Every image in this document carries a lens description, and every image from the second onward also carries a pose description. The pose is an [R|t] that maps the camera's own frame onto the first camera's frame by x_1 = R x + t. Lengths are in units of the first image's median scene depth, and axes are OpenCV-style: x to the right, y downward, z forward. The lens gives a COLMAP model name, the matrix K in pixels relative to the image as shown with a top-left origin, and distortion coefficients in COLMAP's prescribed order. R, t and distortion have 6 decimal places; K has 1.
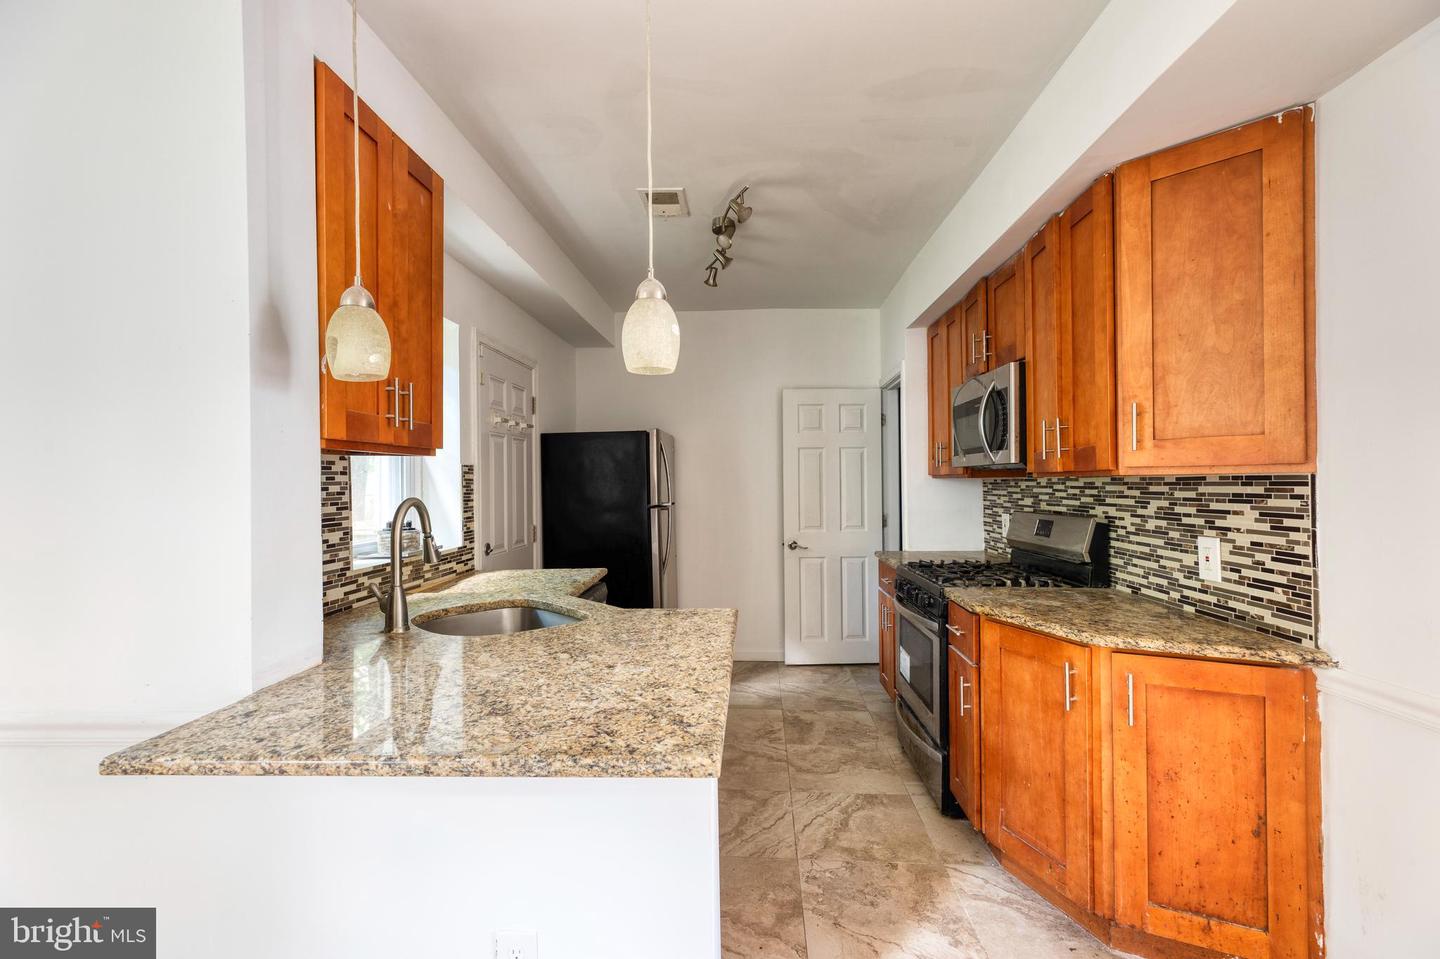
lens RADIAL K [[669.7, 0, 720.0], [0, 669.7, 479.5], [0, 0, 1]] dist [0.000826, 0.000154]
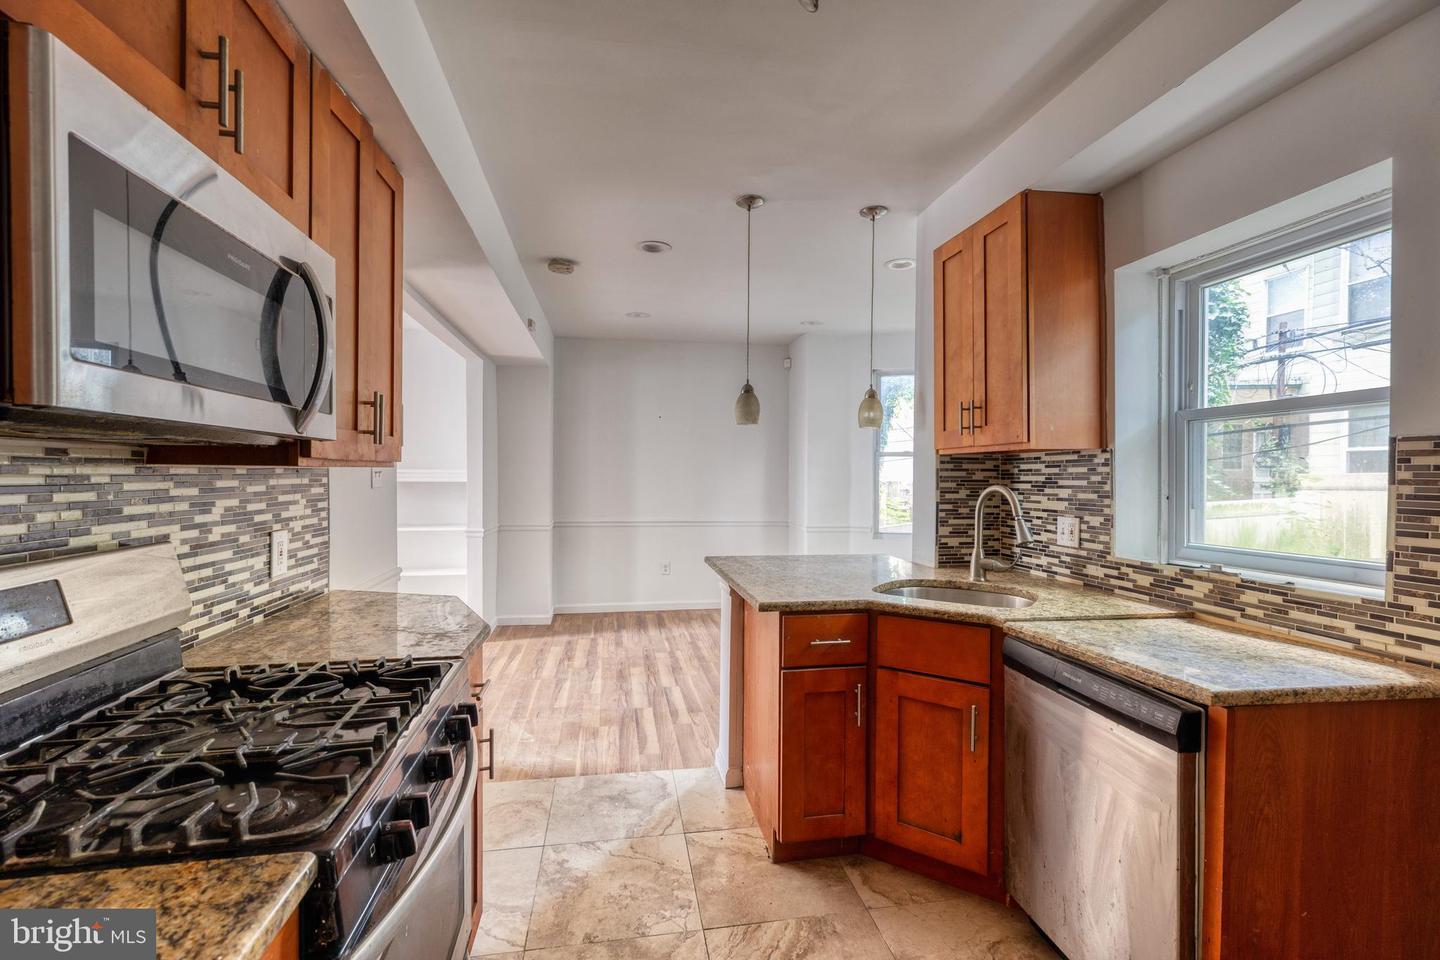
lens RADIAL K [[636.7, 0, 720.0], [0, 636.7, 480.0], [0, 0, 1]] dist [0.000525, 0.000338]
pose [[-0.975850, 0.004074, -0.218404, 0.281129], [0.002359, 0.999964, 0.008110, 0.005659], [0.218429, 0.007399, -0.975825, 1.873118]]
